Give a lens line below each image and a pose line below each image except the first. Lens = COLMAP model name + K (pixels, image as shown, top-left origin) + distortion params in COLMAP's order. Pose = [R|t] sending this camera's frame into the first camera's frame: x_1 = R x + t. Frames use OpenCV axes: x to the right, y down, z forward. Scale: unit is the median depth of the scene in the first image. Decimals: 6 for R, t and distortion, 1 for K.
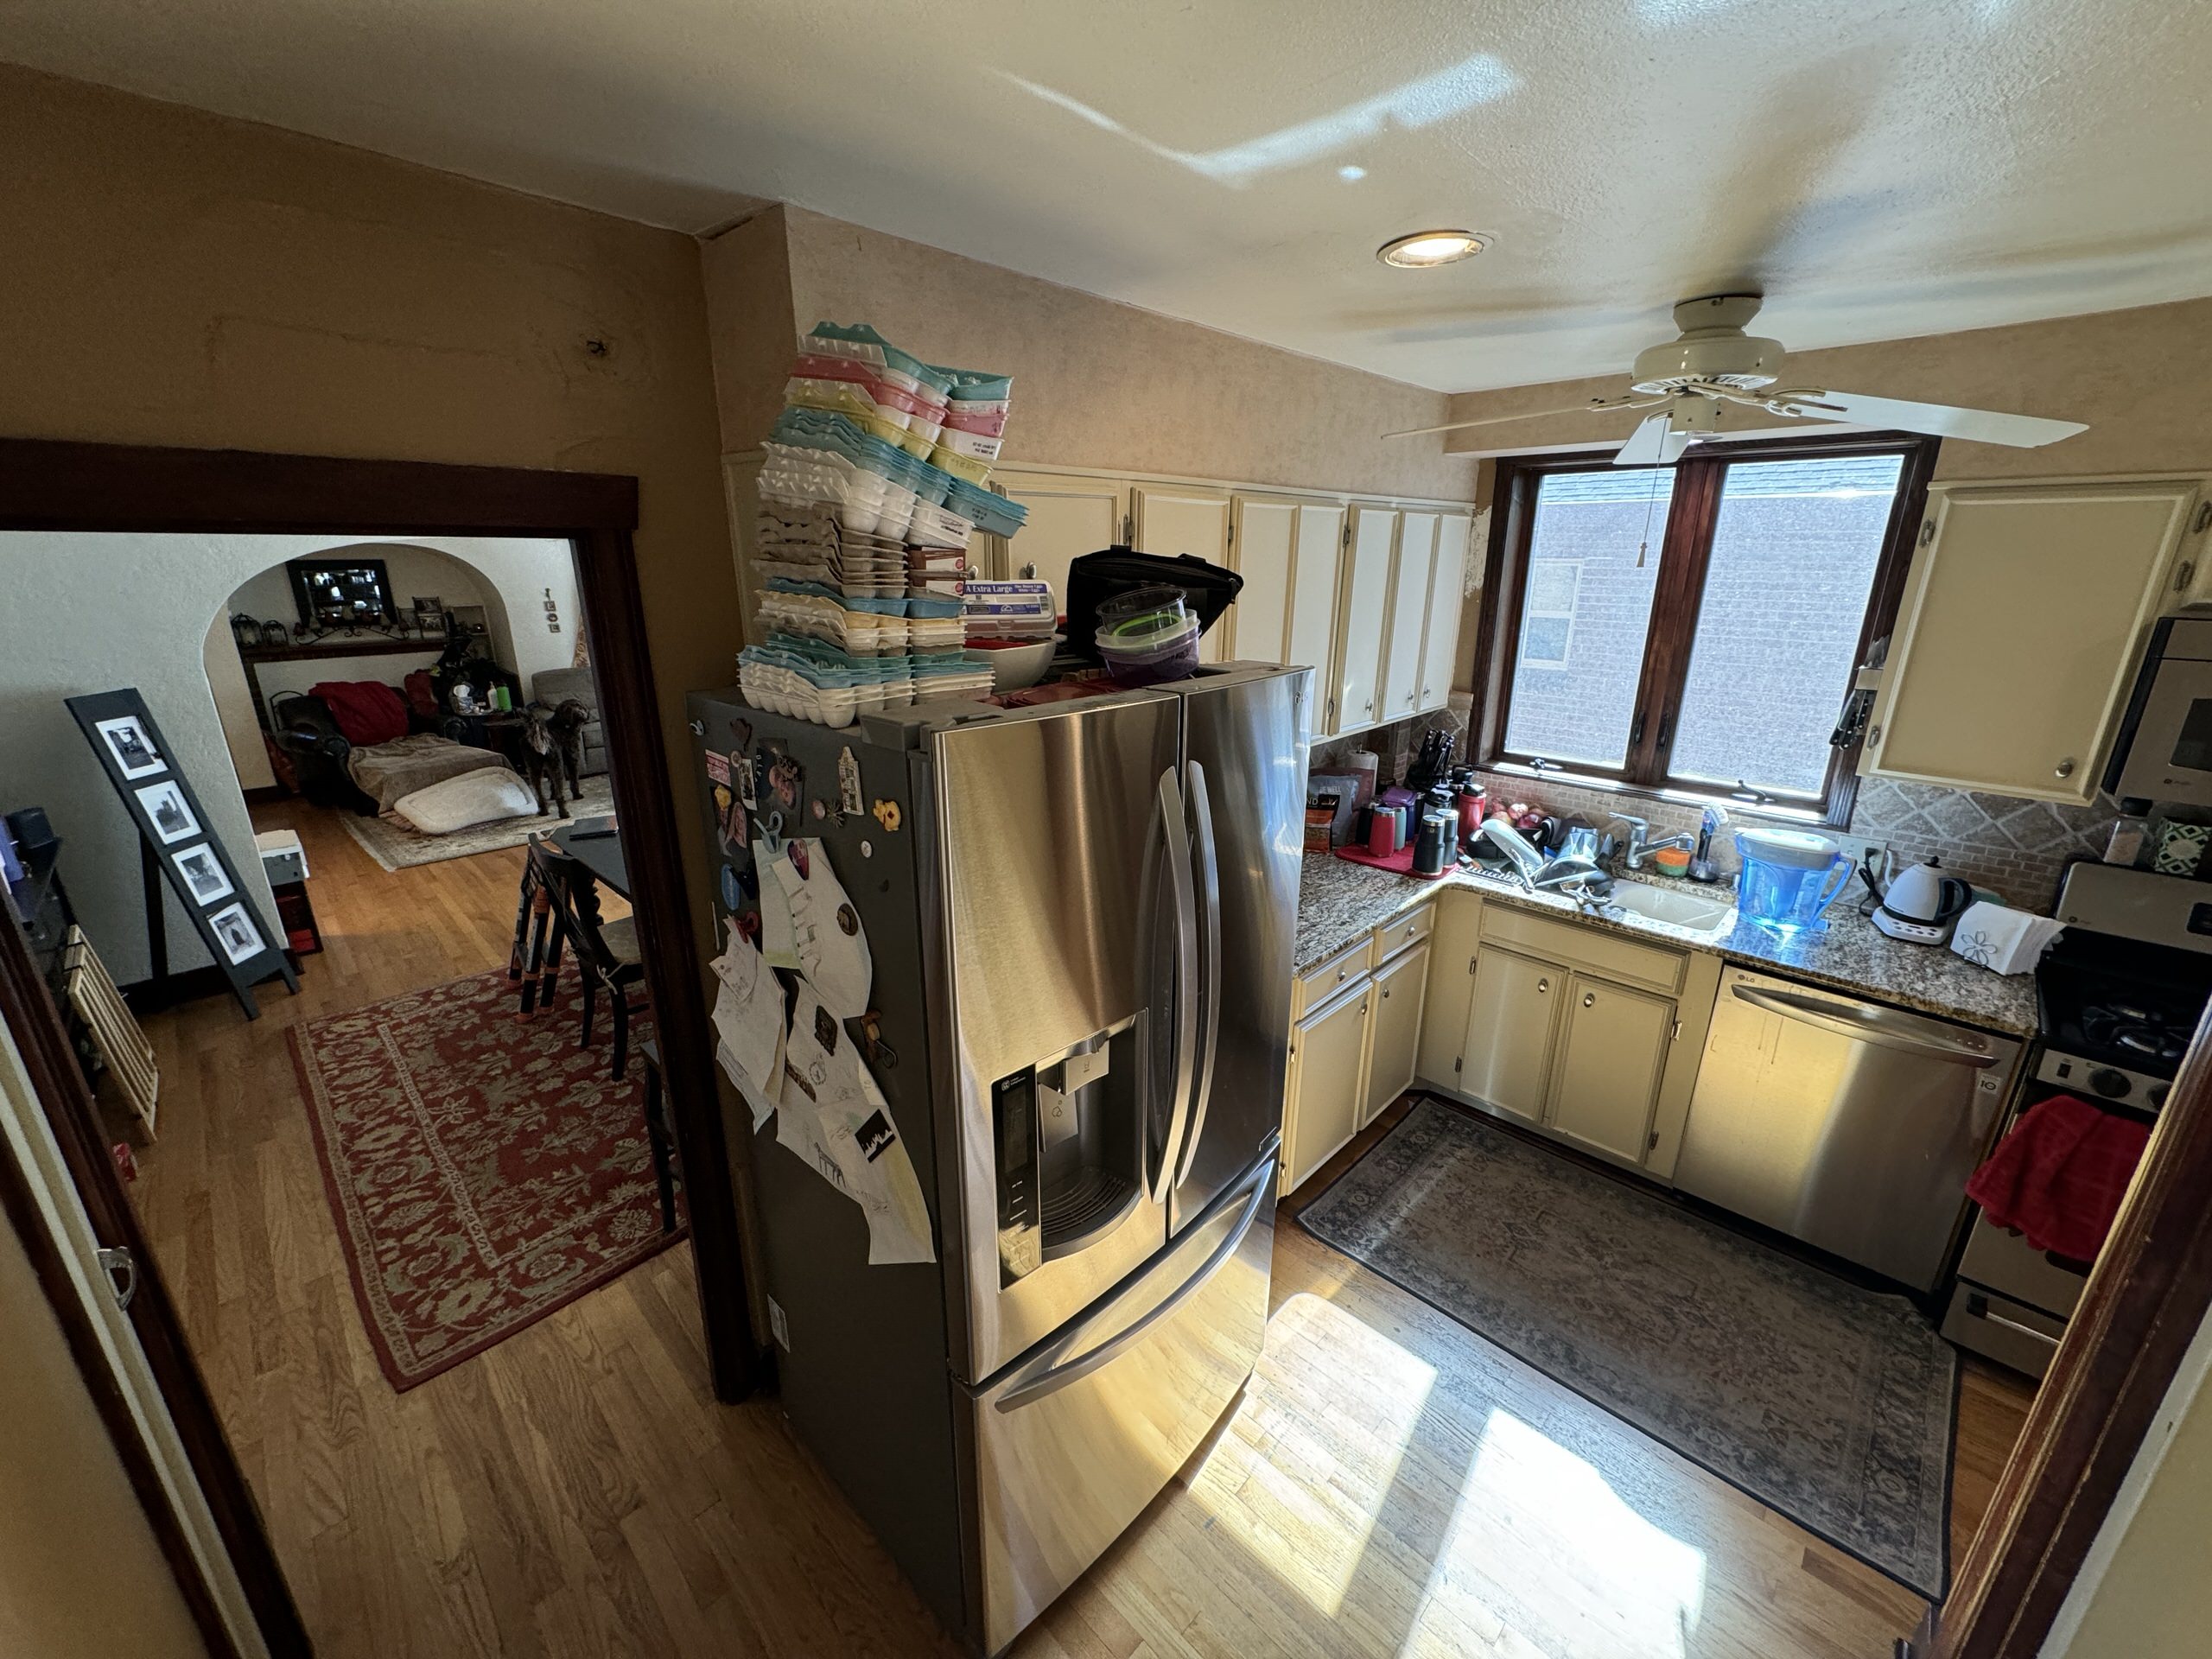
lens RADIAL K [[879.3, 0, 1109.4], [0, 879.3, 837.4], [0, 0, 1]] dist [0.000316, -0.001309]
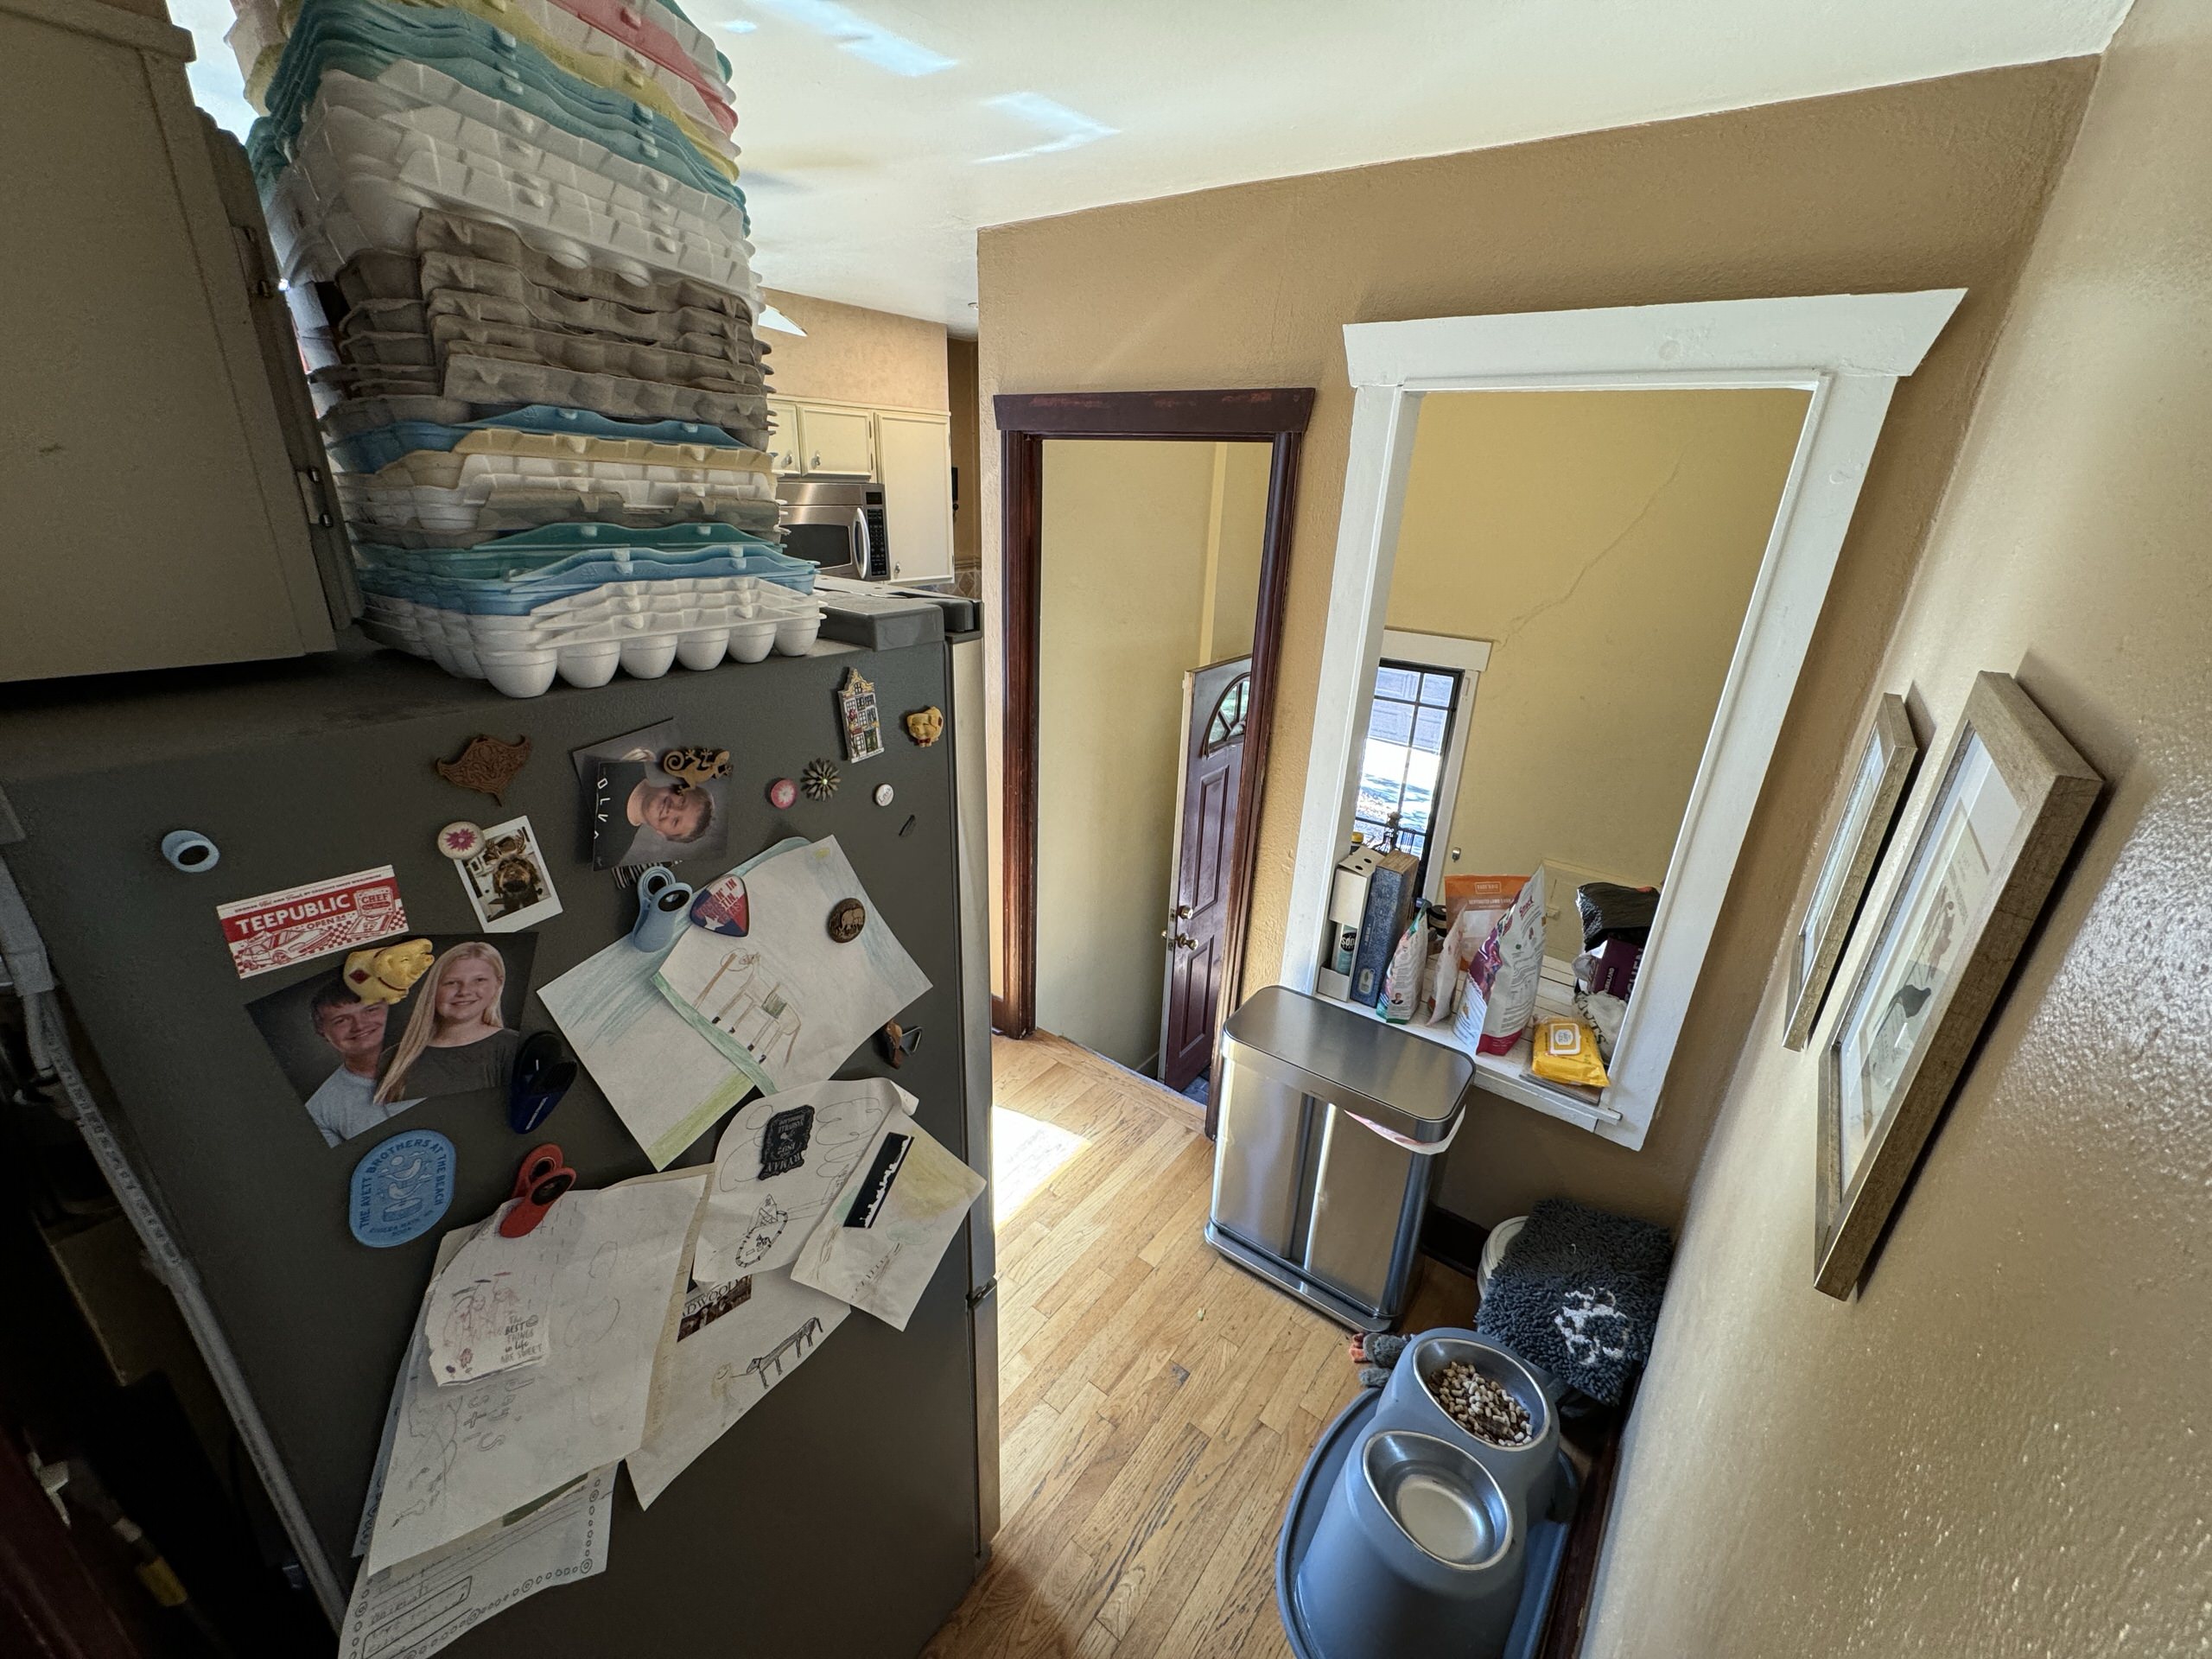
lens RADIAL K [[879.3, 0, 1107.6], [0, 879.3, 834.4], [0, 0, 1]] dist [0.000316, -0.001309]
pose [[-0.122339, -0.382346, 0.915885, -0.580979], [0.270380, 0.875073, 0.401425, -0.121598], [-0.954949, 0.296746, -0.003677, 0.471548]]
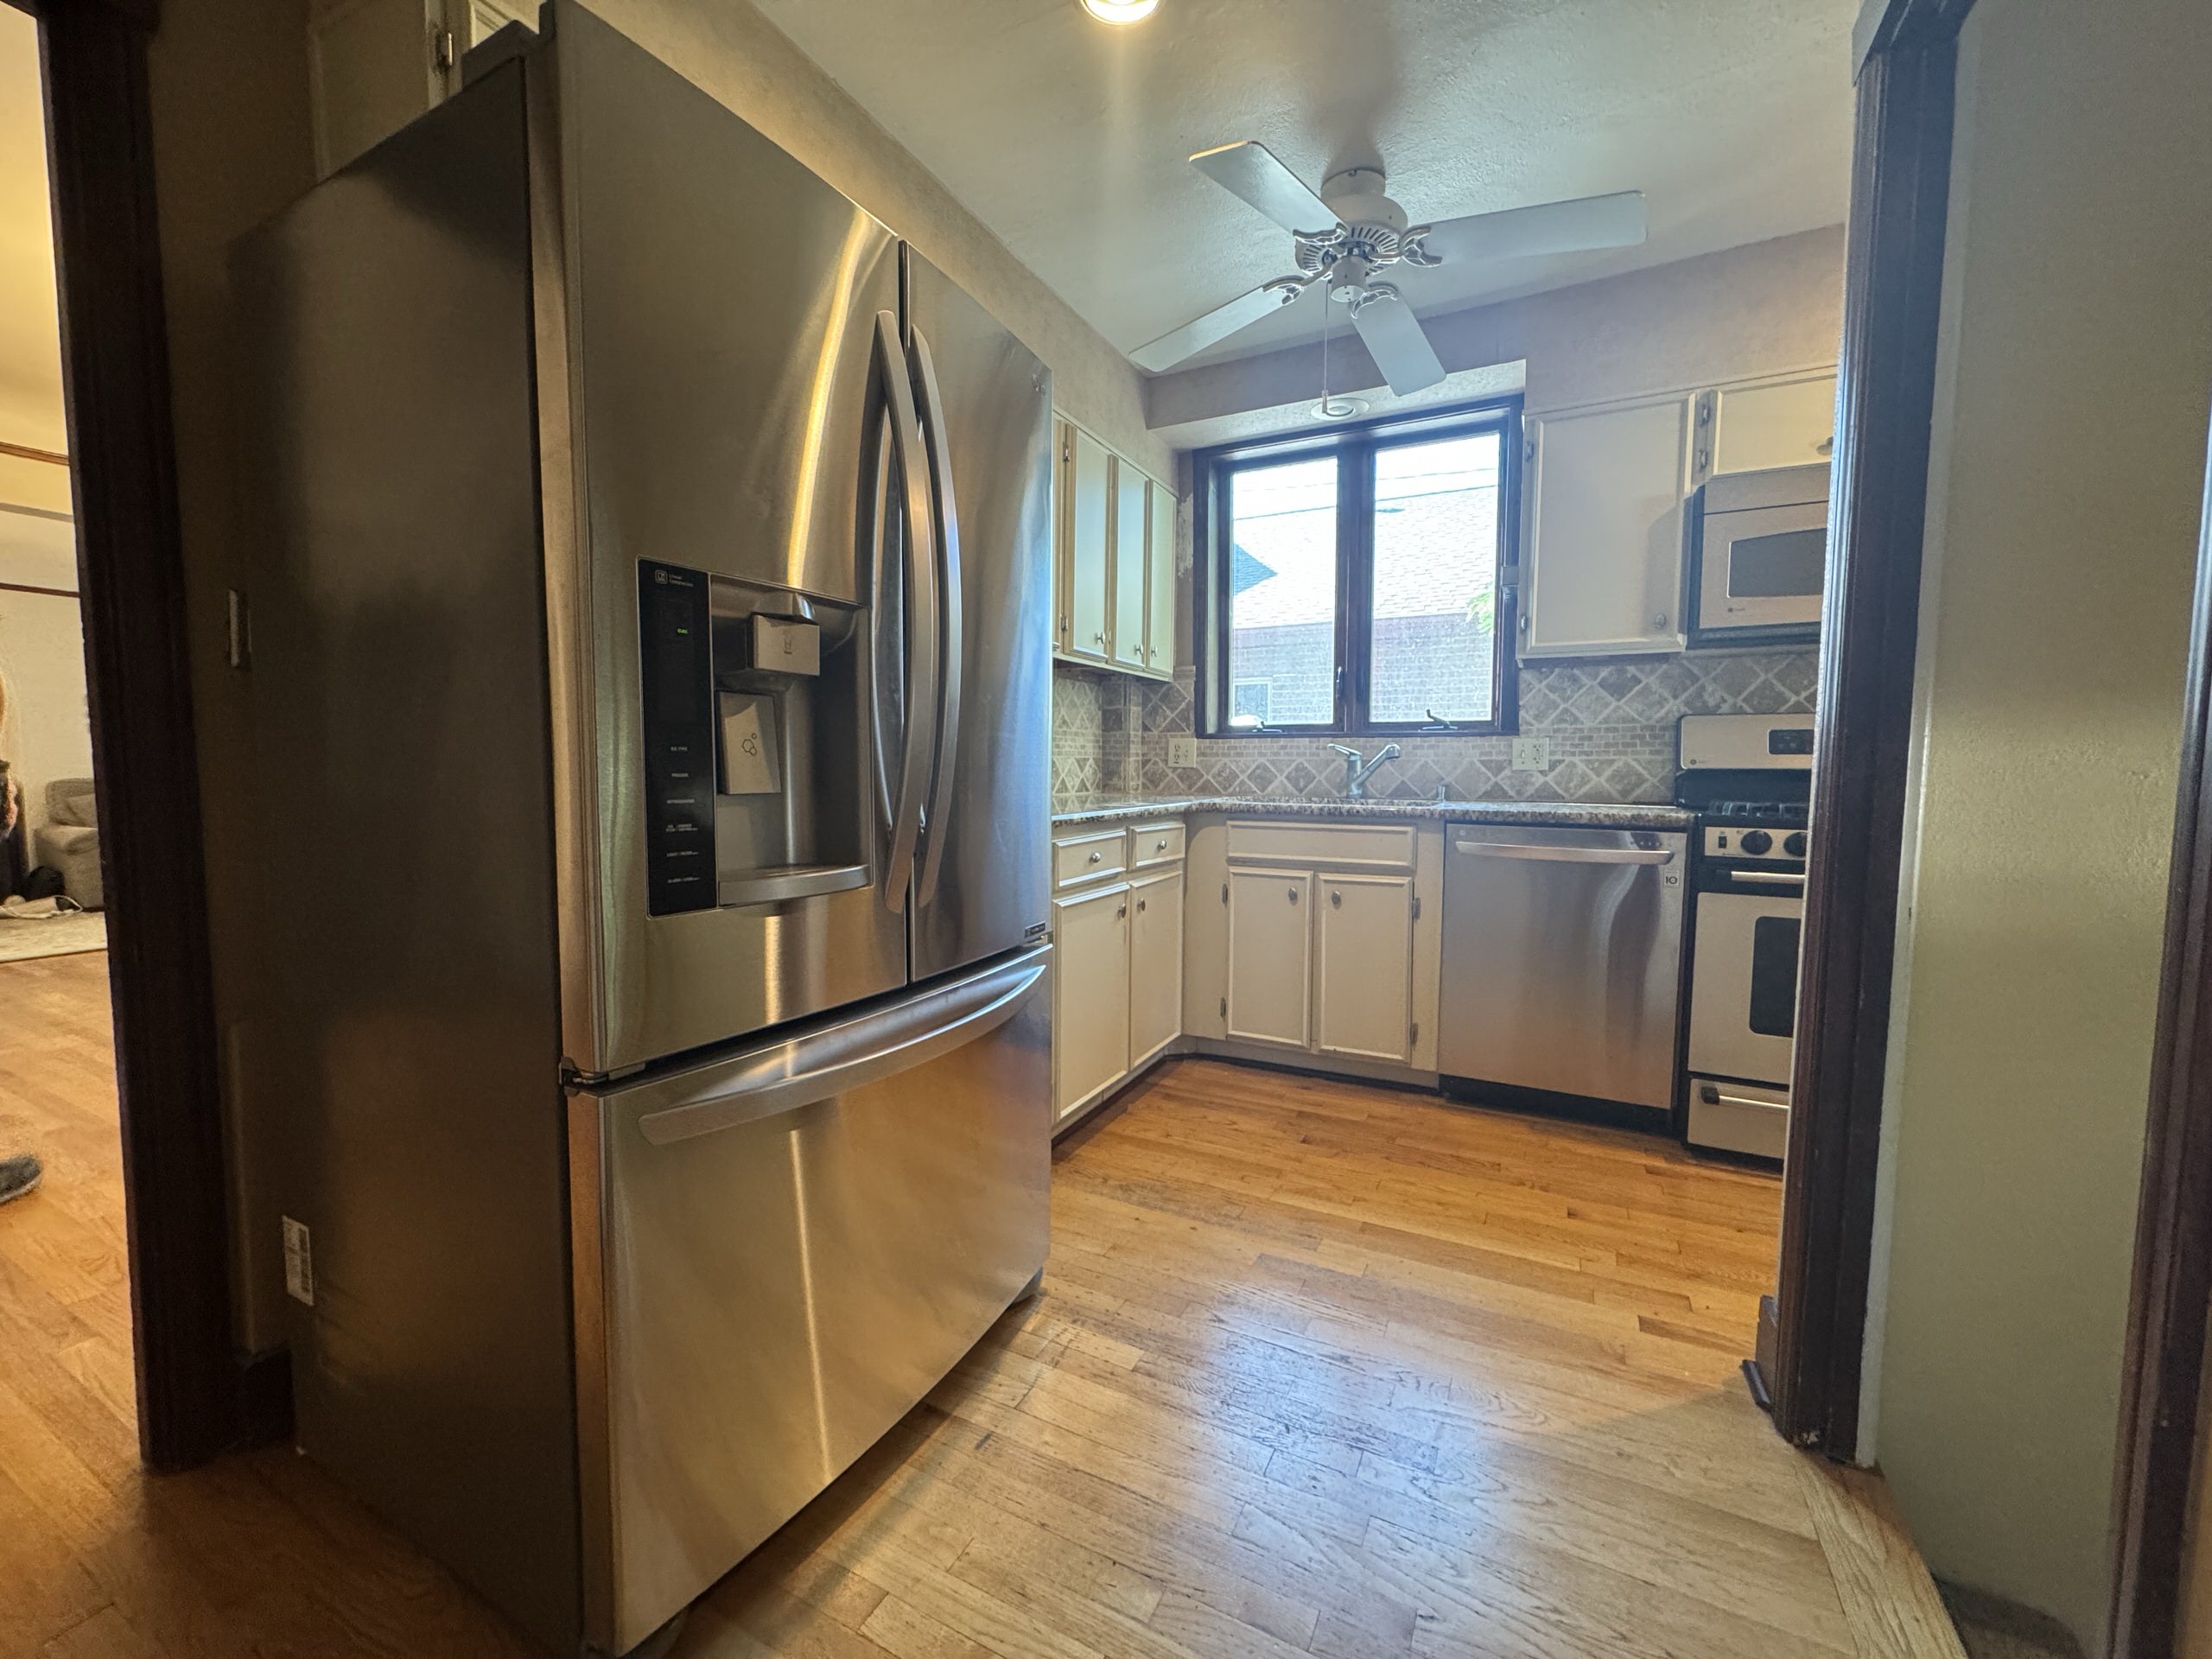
lens RADIAL K [[879.3, 0, 1108.4], [0, 879.3, 839.4], [0, 0, 1]] dist [0.000316, -0.001309]
pose [[0.958254, -0.022627, 0.285023, 0.015209], [0.087092, 0.972592, -0.215593, 0.394819], [-0.272333, 0.231416, 0.933960, 0.148330]]
